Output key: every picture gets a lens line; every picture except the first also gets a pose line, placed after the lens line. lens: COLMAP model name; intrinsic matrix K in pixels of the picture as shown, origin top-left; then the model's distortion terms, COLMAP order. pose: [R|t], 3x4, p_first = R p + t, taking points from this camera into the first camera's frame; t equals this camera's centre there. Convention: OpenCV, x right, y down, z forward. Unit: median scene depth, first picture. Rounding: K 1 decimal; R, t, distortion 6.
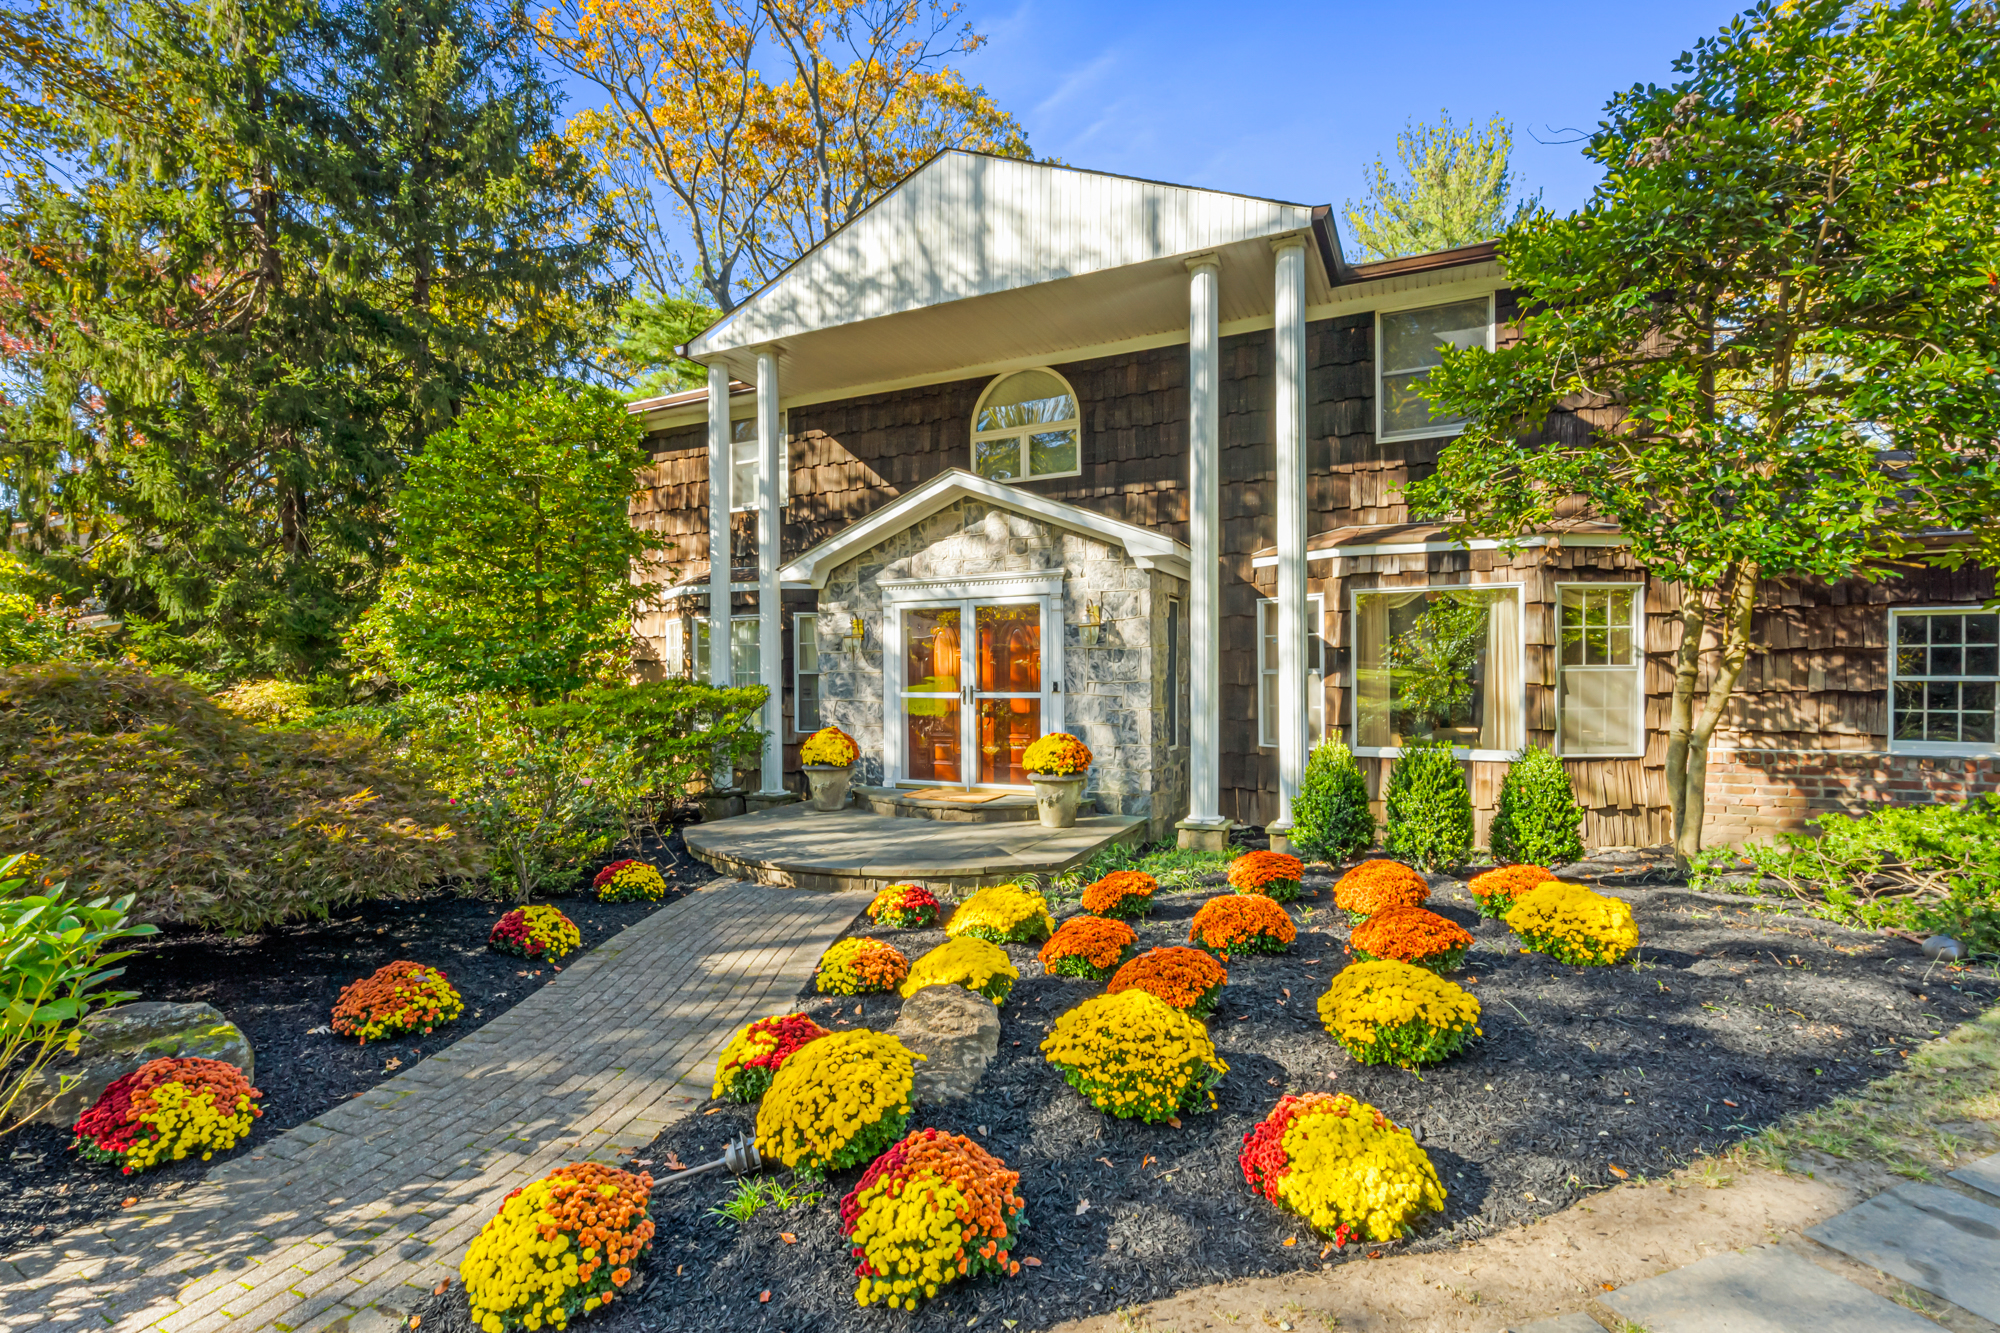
lens RADIAL K [[933.9, 0, 1000.8], [0, 933.9, 691.0], [0, 0, 1]] dist [-0.000185, -0.000291]
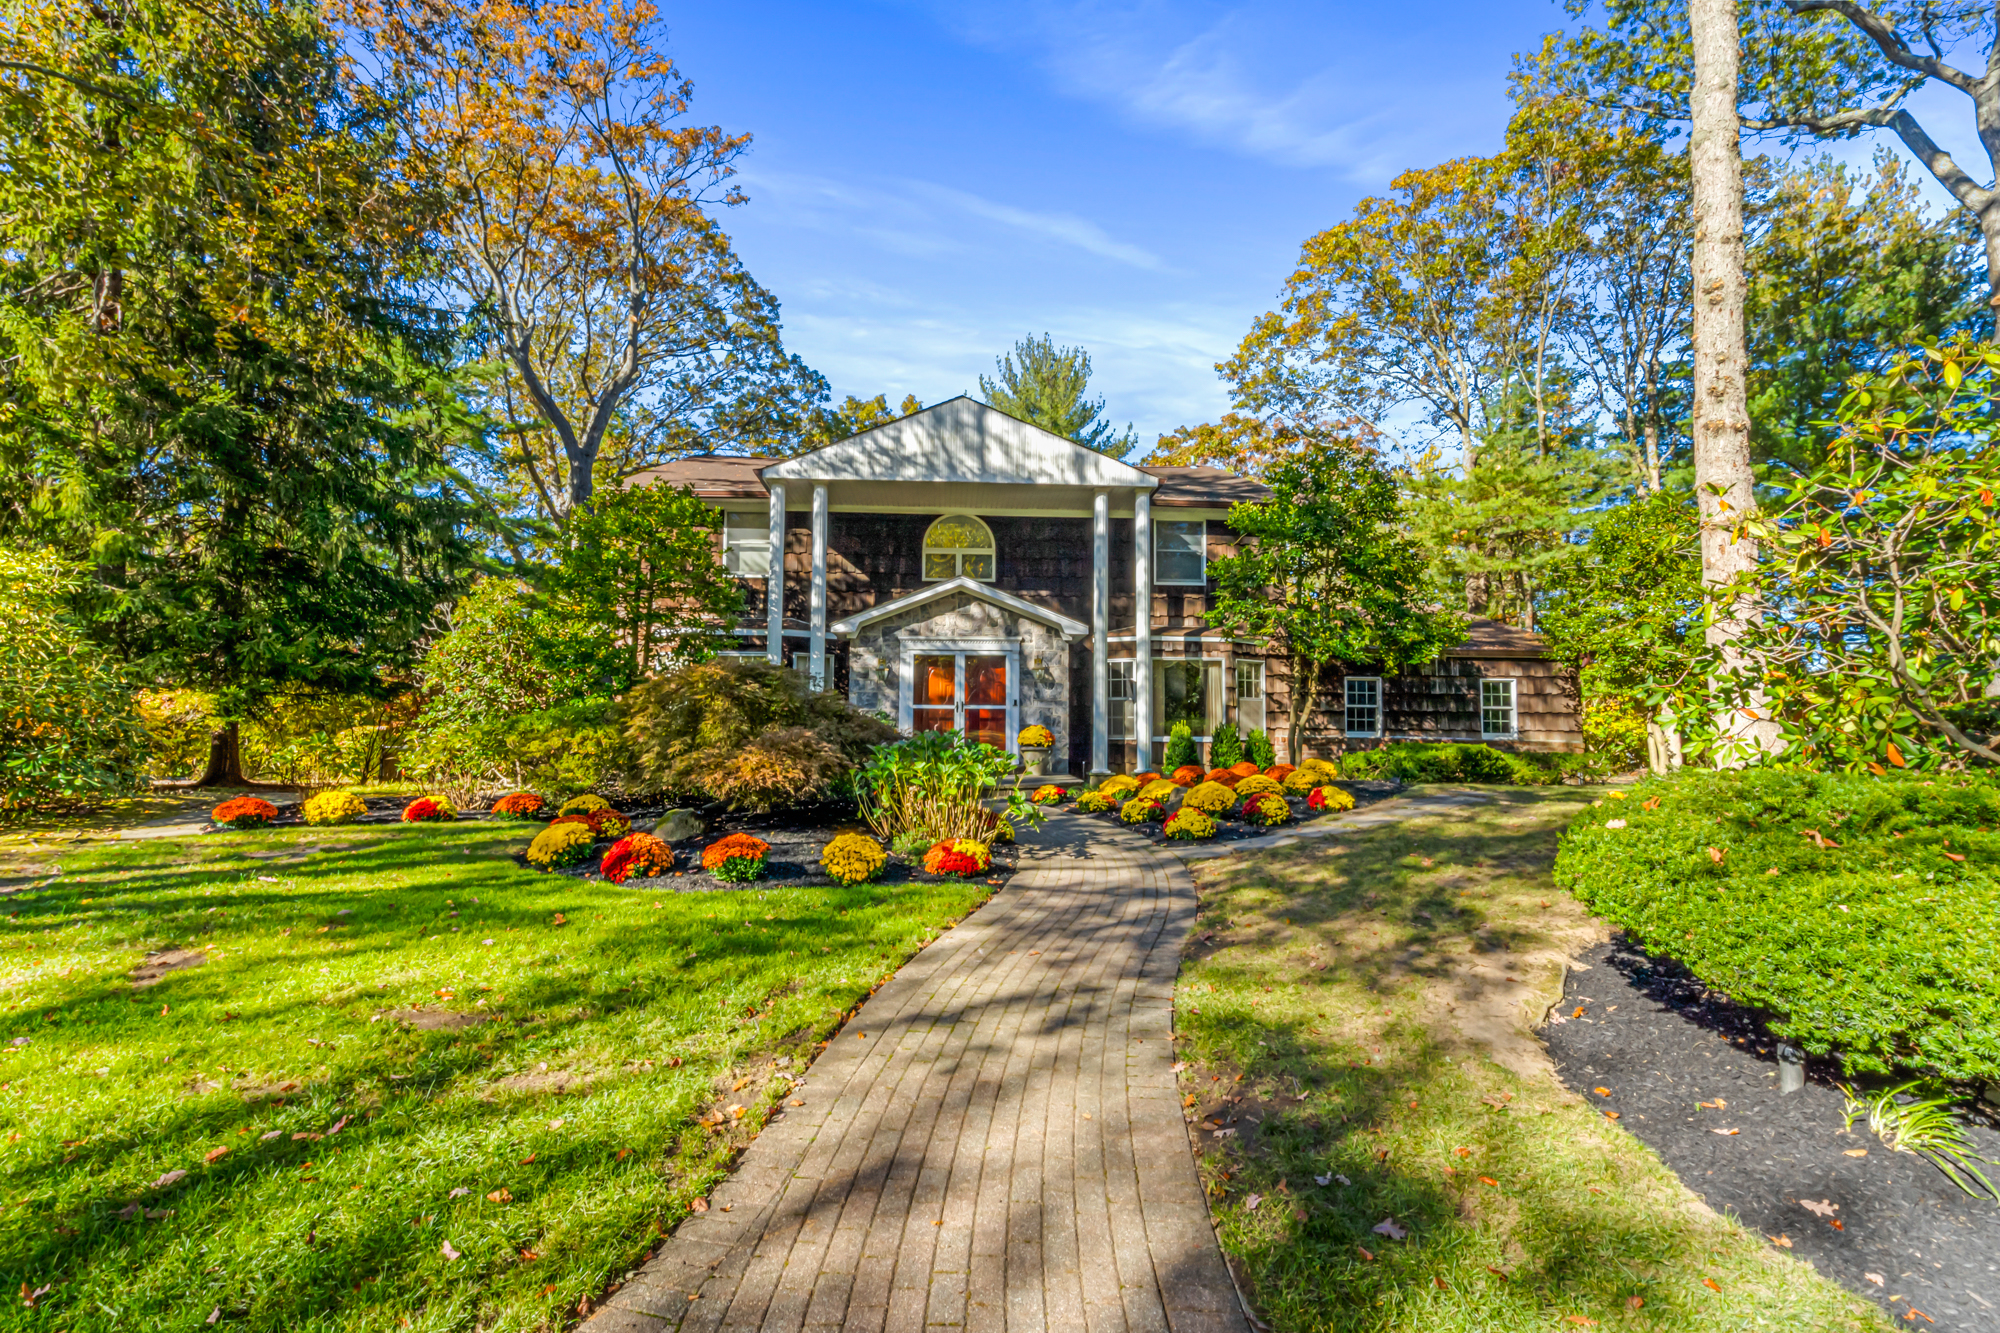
lens RADIAL K [[933.9, 0, 1000.8], [0, 933.9, 691.0], [0, 0, 1]] dist [-0.000185, -0.000291]
pose [[0.861554, 0.035832, 0.506399, -0.870918], [-0.001477, 0.997679, -0.068082, 0.095412], [-0.507663, 0.057908, 0.859607, -0.525840]]
